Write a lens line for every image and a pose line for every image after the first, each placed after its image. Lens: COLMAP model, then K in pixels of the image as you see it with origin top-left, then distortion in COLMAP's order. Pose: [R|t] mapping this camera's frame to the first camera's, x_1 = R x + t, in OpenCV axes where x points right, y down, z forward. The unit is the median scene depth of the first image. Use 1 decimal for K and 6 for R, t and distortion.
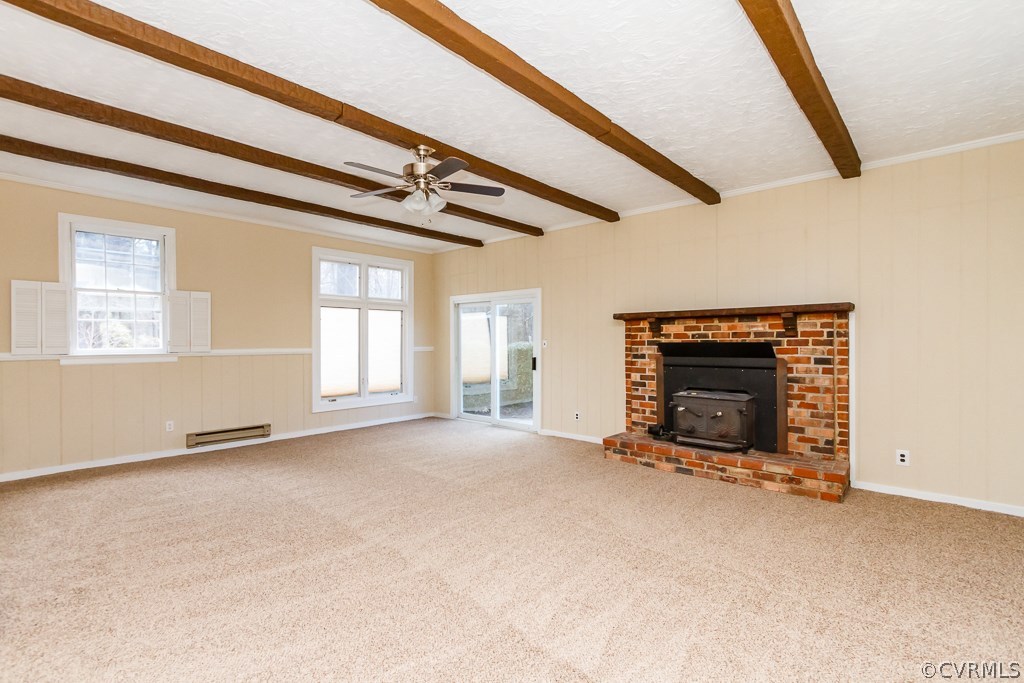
lens RADIAL K [[473.6, 0, 512.0], [0, 473.6, 341.5], [0, 0, 1]] dist [0.000612, 0.000126]
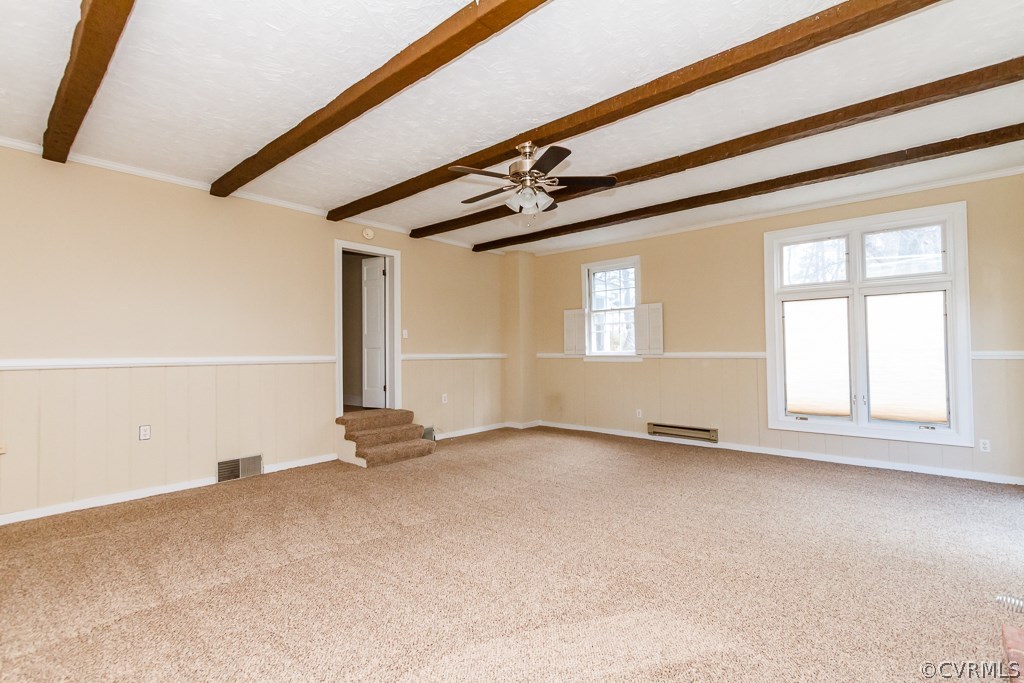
lens RADIAL K [[476.9, 0, 504.1], [0, 476.9, 346.1], [0, 0, 1]] dist [0.004367, 0.000015]
pose [[0.000846, -0.007107, -0.999974, 0.472886], [0.008482, 0.999939, -0.007100, 0.006265], [0.999964, -0.008476, 0.000907, 0.572540]]
